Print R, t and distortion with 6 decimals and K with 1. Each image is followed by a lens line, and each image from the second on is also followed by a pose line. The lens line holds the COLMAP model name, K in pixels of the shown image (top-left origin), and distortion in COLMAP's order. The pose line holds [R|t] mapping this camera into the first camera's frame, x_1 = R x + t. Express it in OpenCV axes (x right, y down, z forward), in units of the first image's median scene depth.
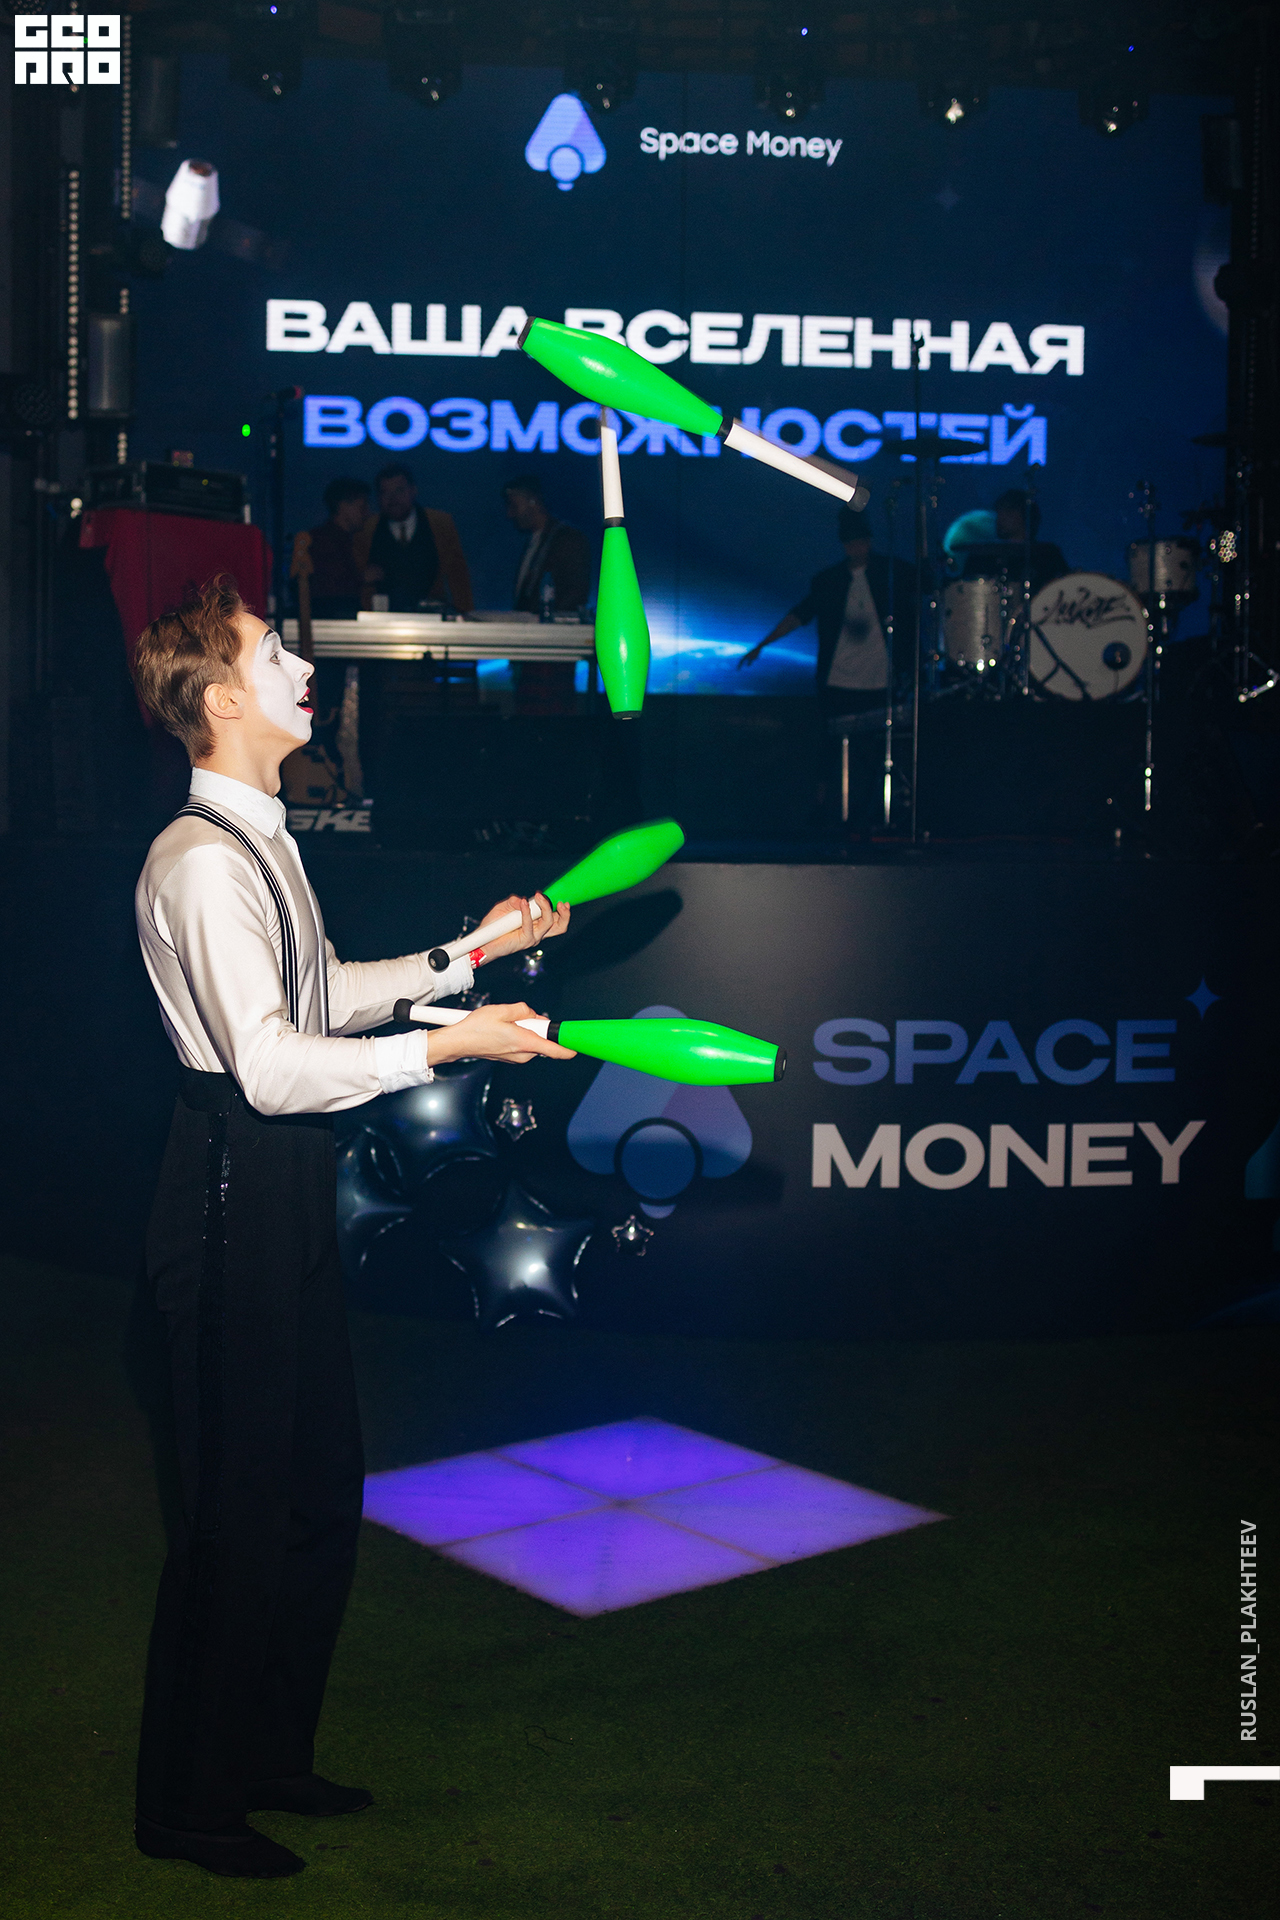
lens RADIAL K [[2294.6, 0, 532.7], [0, 2294.6, 960.0], [0, 0, 1]] dist [-0.082741, 0.035155]
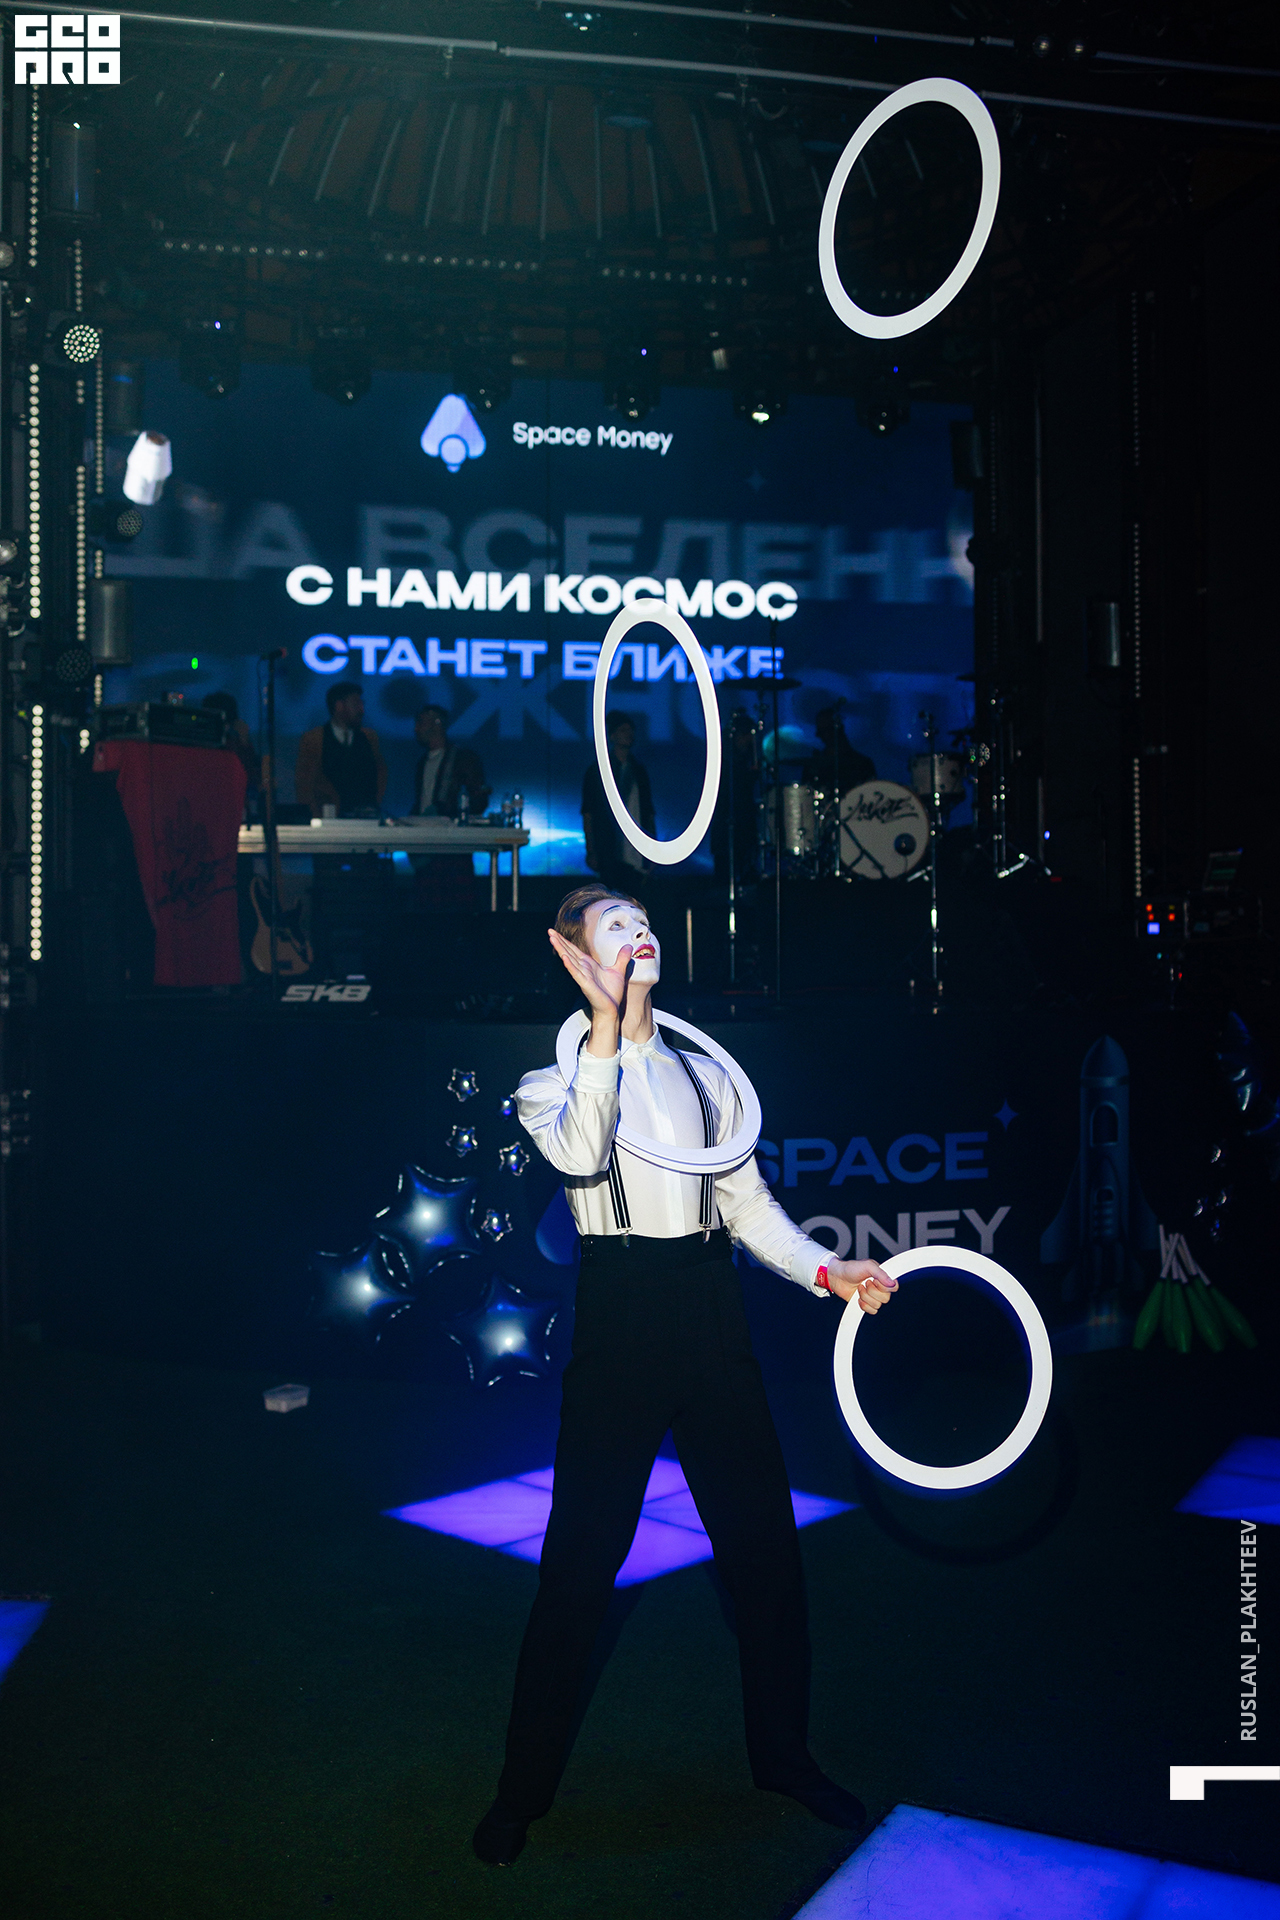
lens RADIAL K [[2007.4, 0, 640.0], [0, 2007.4, 960.0], [0, 0, 1]] dist [-0.075722, 0.025834]
pose [[0.989047, -0.019193, 0.146345, -0.057965], [0.027746, 0.998010, -0.056628, -0.008616], [-0.144966, 0.060068, 0.987612, -0.089500]]
